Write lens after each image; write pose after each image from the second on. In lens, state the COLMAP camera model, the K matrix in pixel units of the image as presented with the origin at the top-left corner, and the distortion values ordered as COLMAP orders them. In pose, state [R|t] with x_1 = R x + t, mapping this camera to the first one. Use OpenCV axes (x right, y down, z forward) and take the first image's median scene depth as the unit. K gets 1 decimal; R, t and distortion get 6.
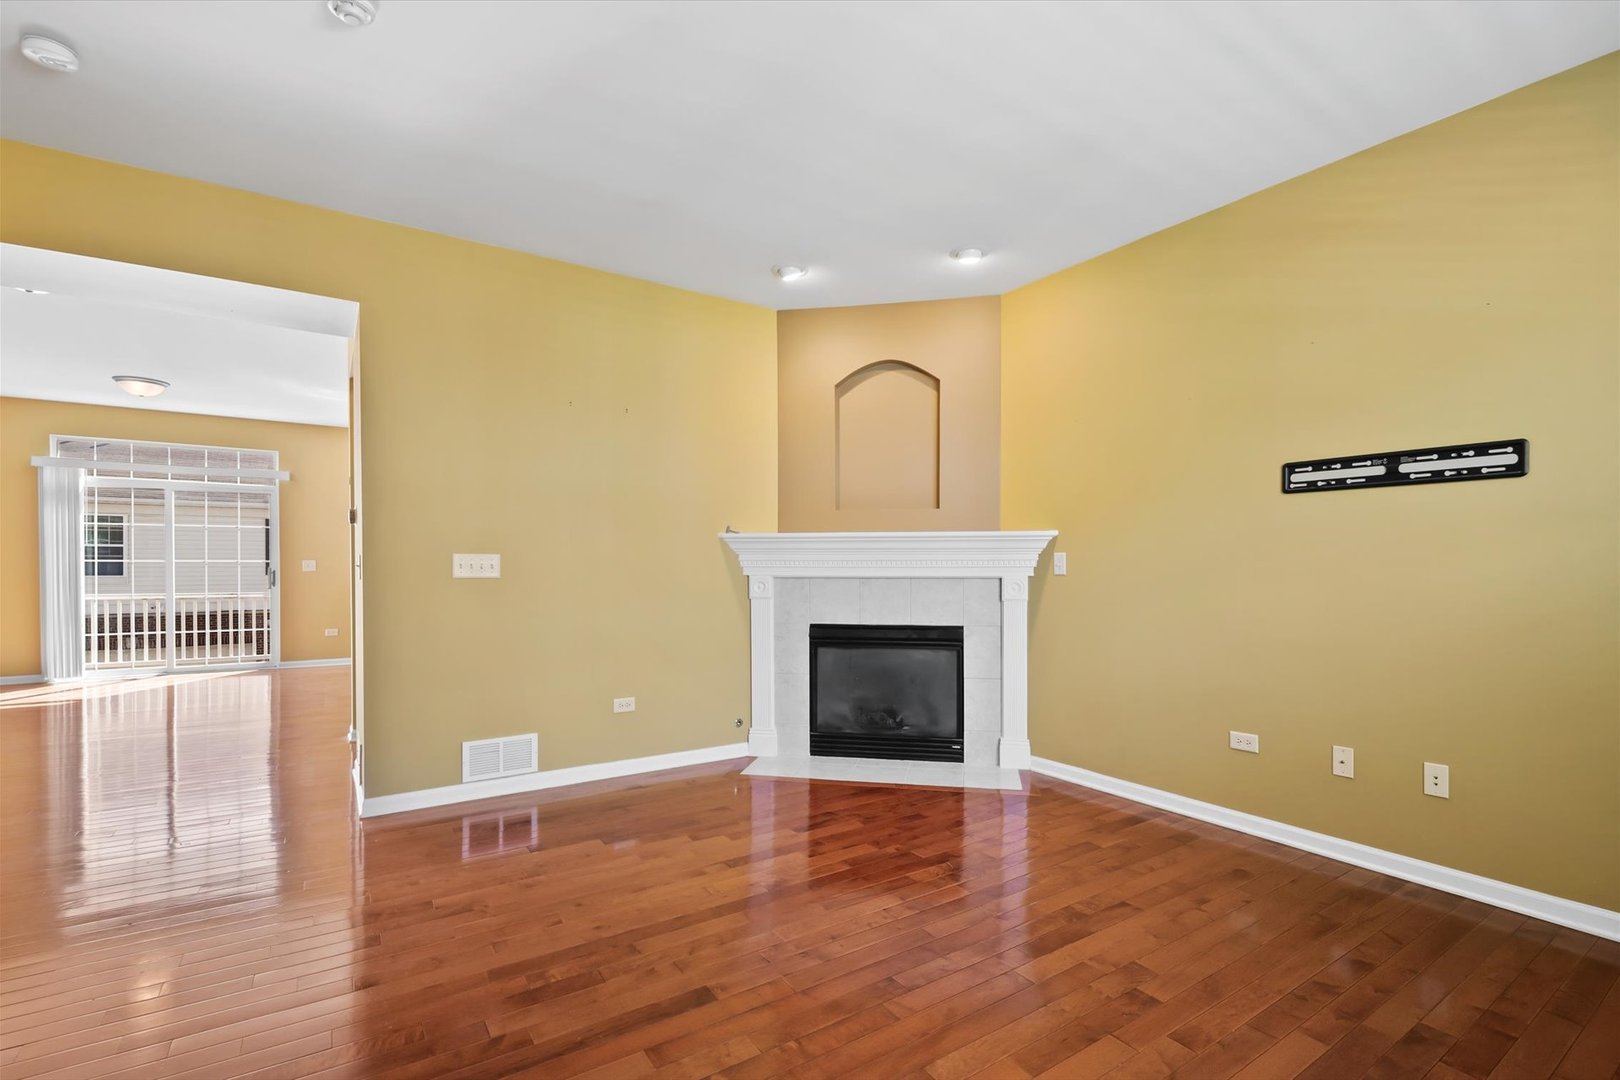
lens RADIAL K [[753.8, 0, 823.7], [0, 753.8, 569.7], [0, 0, 1]] dist [0.000434, -0.002871]
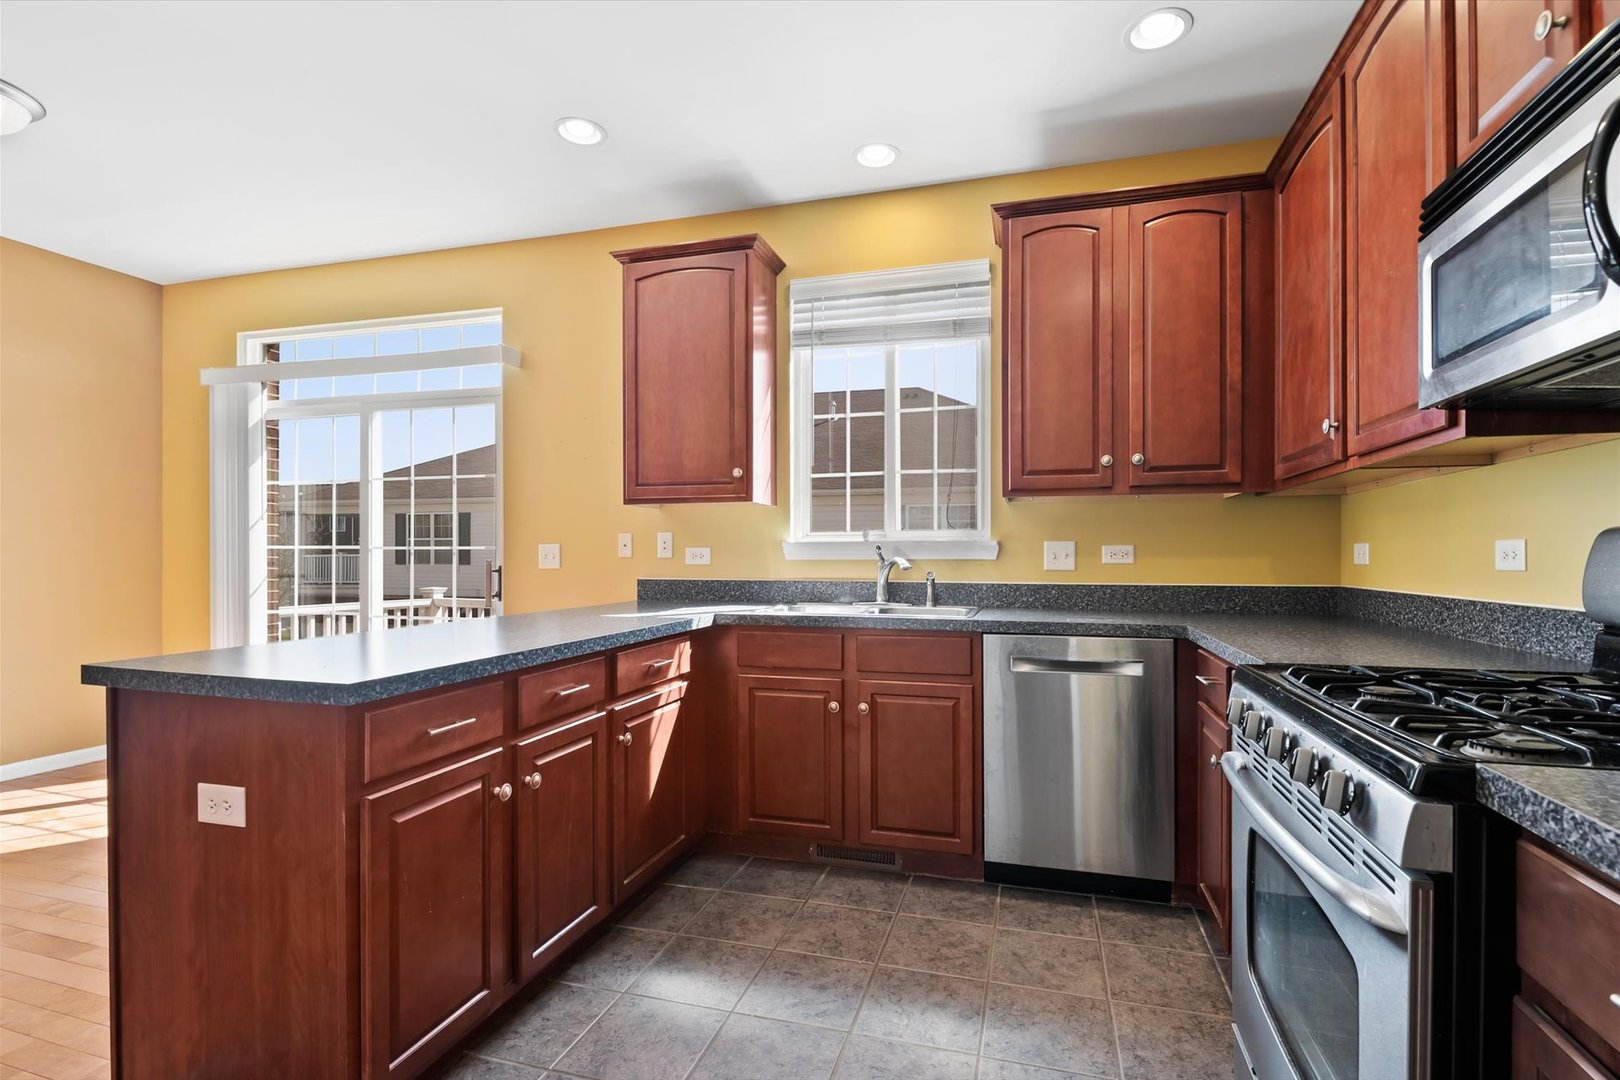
lens RADIAL K [[748.6, 0, 822.1], [0, 748.6, 553.9], [0, 0, 1]] dist [0.003335, -0.005201]
pose [[0.644705, 0.001774, -0.764430, -0.283641], [-0.007498, 0.999964, -0.004002, -0.007414], [0.764395, 0.008312, 0.644695, 0.980851]]
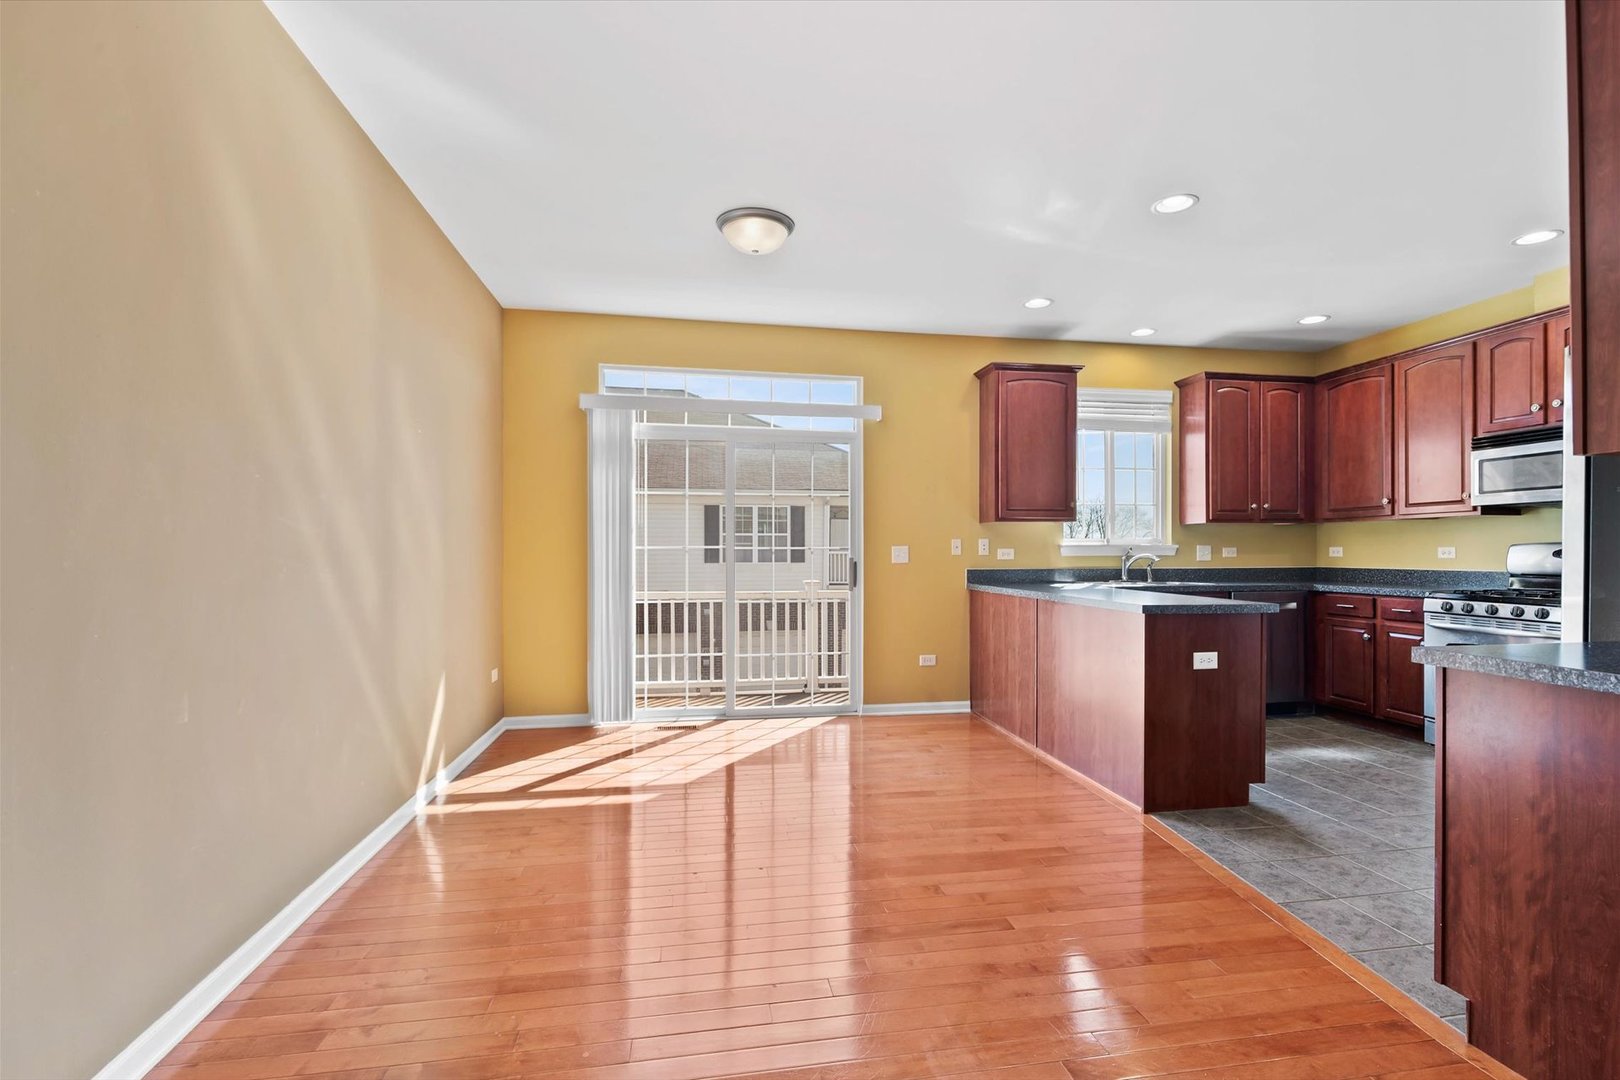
lens RADIAL K [[748.6, 0, 820.9], [0, 748.6, 552.5], [0, 0, 1]] dist [0.003335, -0.005201]
pose [[0.913799, 0.001796, -0.406163, -0.568326], [-0.003627, 0.999986, -0.003738, -0.005367], [0.406151, 0.004889, 0.913793, 0.460349]]
